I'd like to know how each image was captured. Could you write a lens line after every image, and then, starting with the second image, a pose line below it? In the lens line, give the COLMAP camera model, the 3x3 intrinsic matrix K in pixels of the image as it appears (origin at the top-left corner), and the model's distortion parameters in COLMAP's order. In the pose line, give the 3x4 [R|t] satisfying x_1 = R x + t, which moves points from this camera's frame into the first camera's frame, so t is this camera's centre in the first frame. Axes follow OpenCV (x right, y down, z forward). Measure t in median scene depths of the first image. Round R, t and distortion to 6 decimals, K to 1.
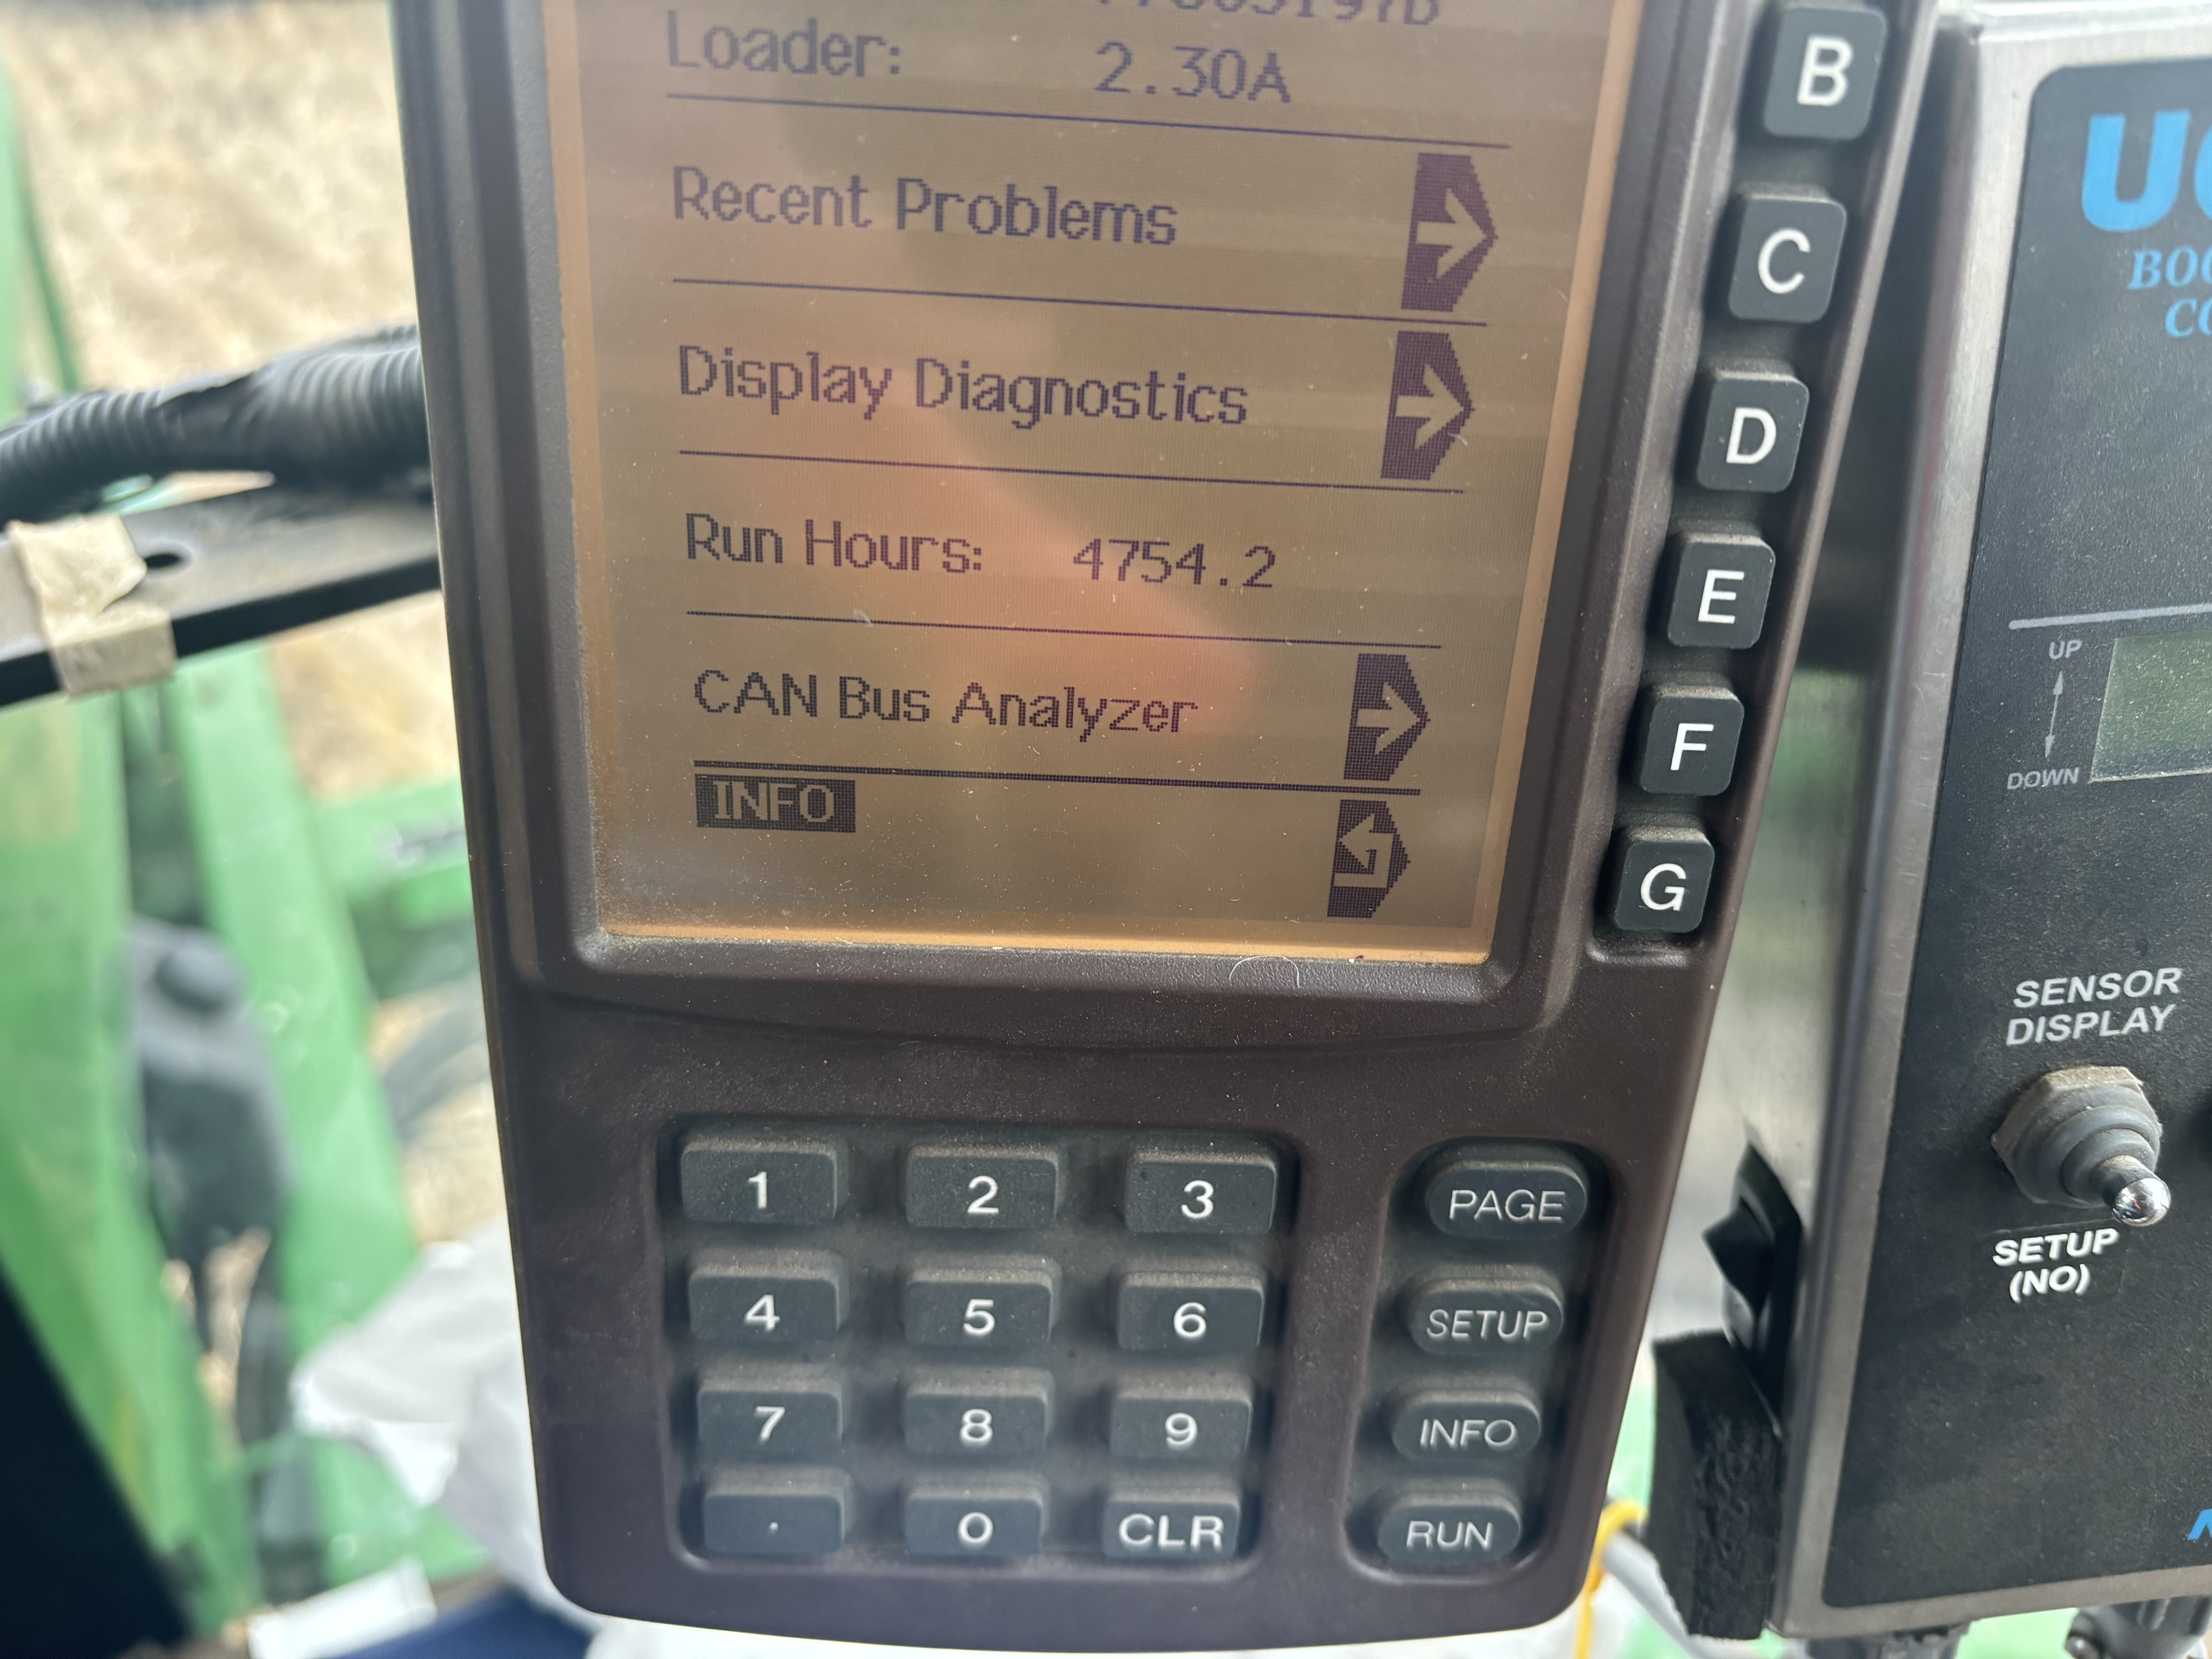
lens RADIAL K [[1639.1, 0, 1110.7], [0, 1639.1, 802.2], [0, 0, 1]] dist [0.009879, 0.009365]
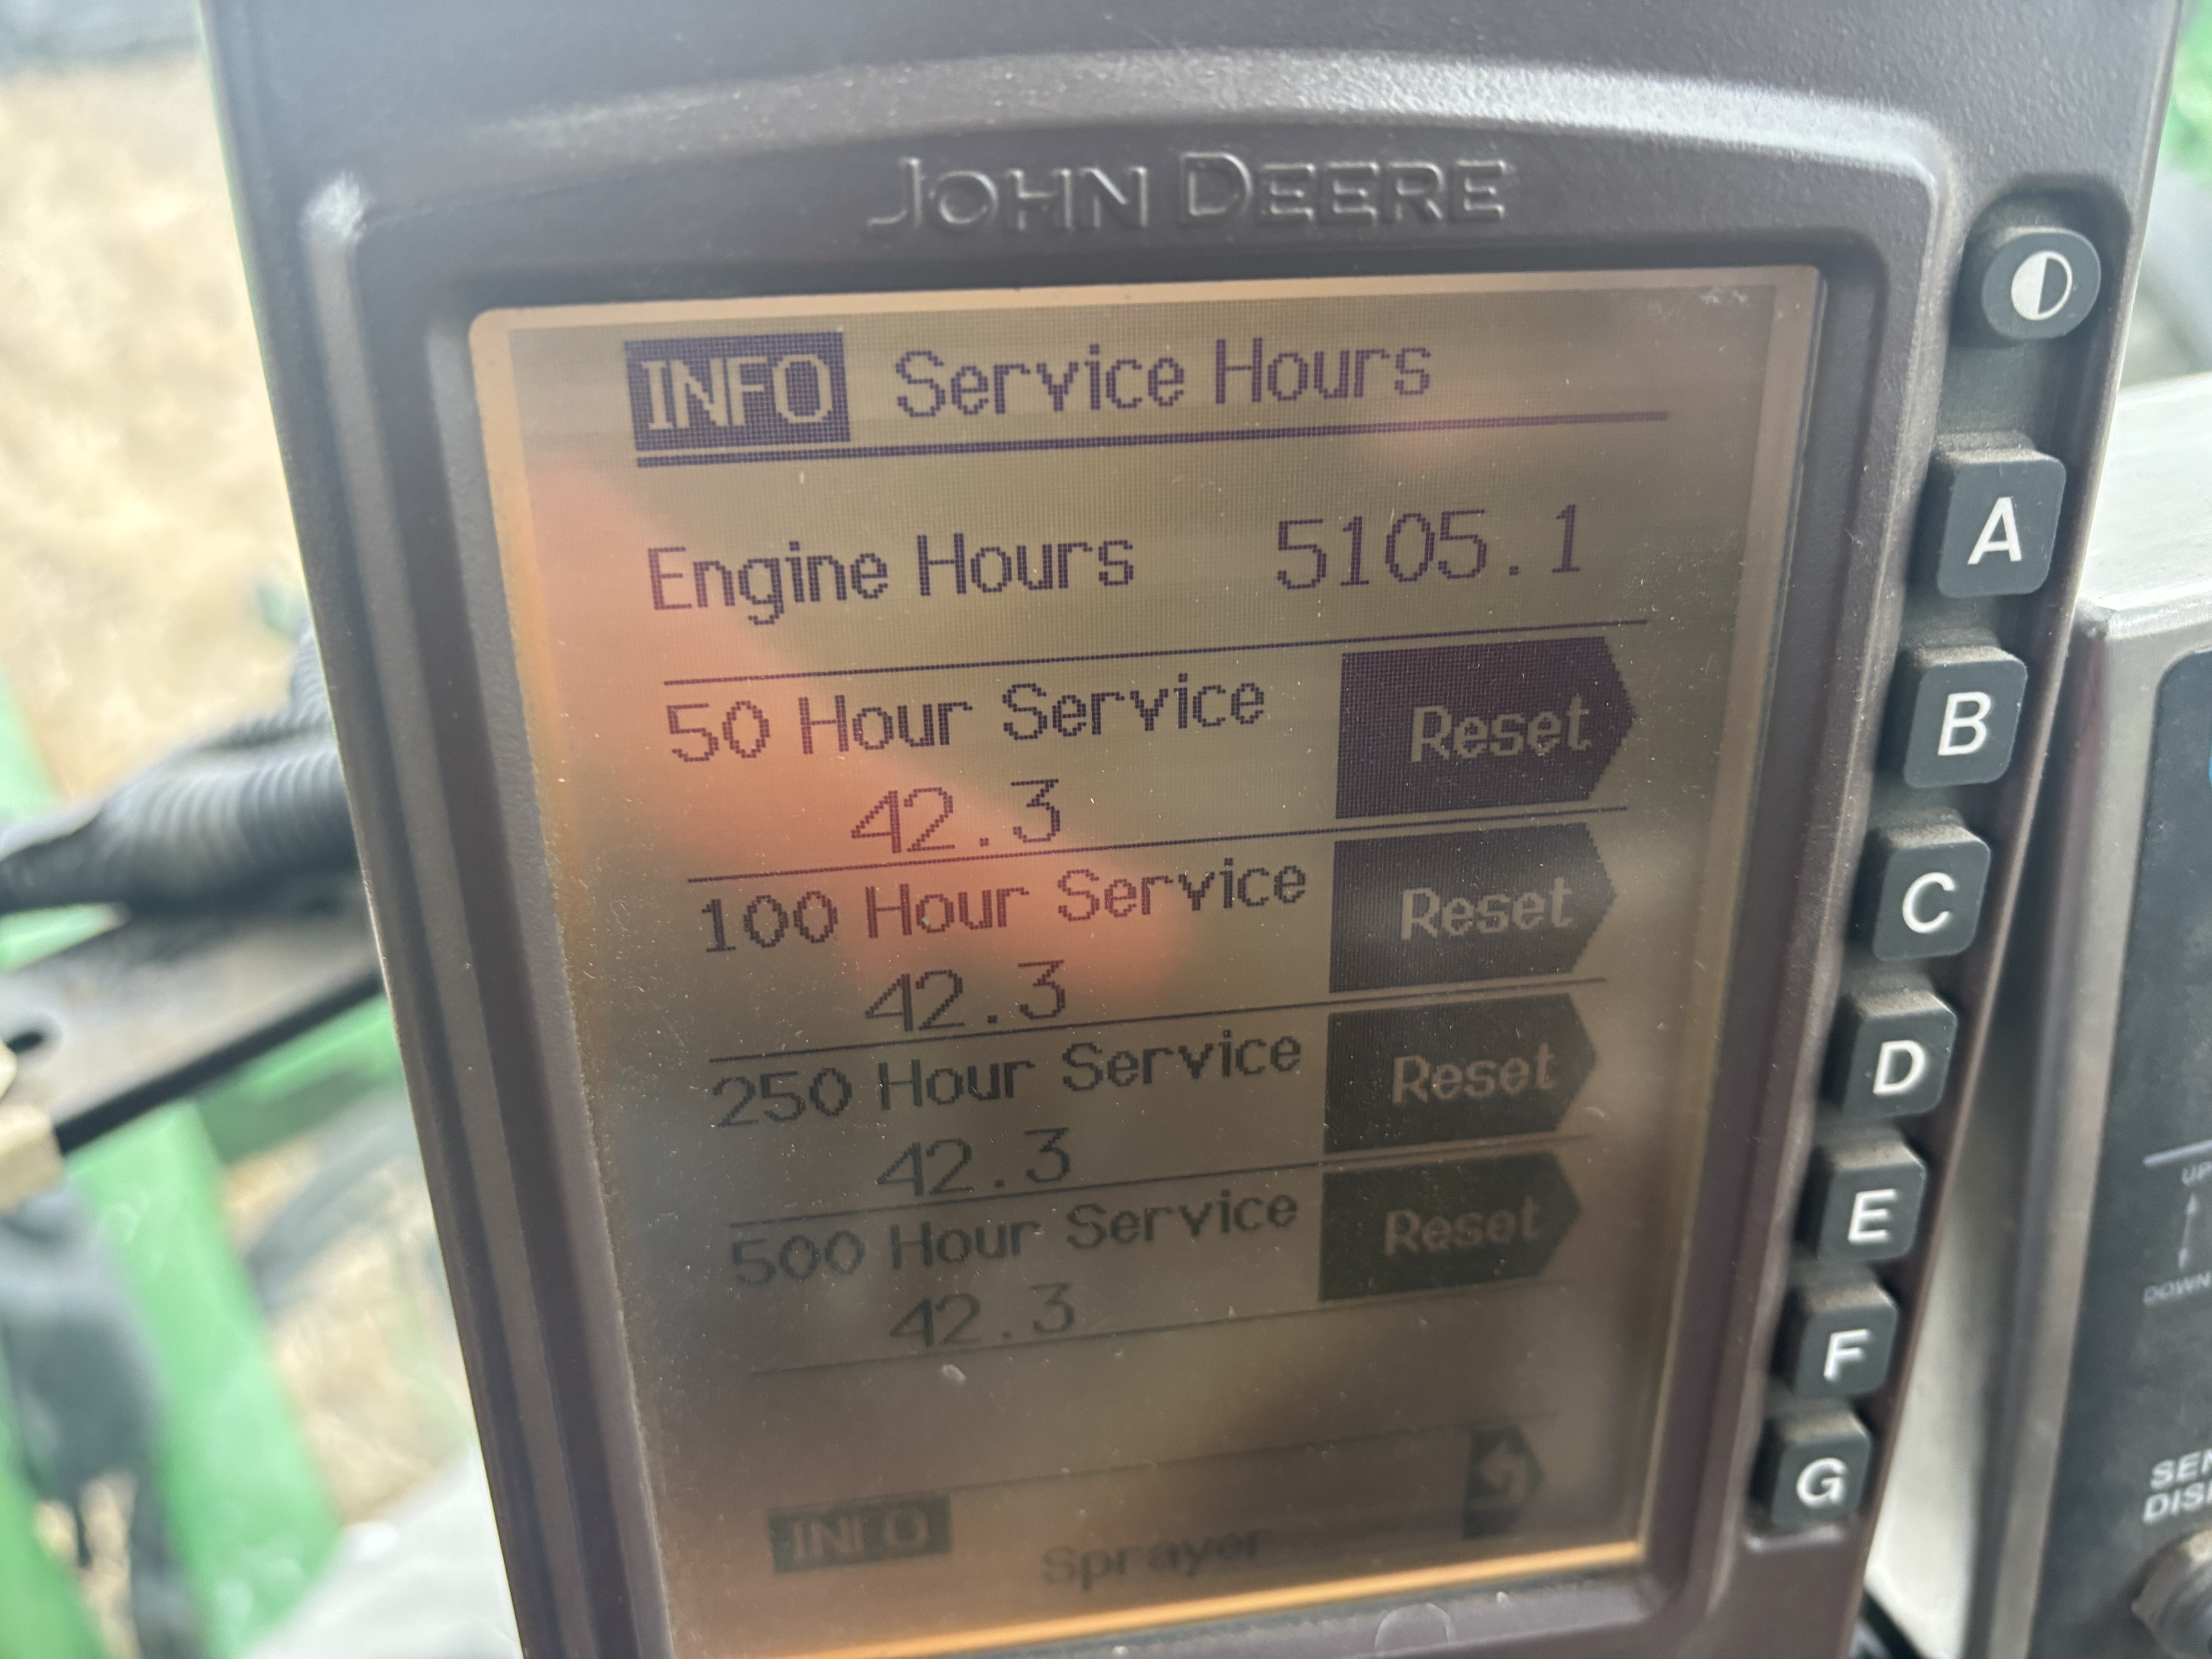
lens RADIAL K [[1682.2, 0, 1087.5], [0, 1682.2, 831.7], [0, 0, 1]] dist [0.001582, -0.000232]
pose [[0.991190, -0.109077, 0.075135, -0.106974], [0.107482, 0.993894, 0.024963, -0.378017], [-0.077399, -0.016667, 0.996861, 0.081700]]
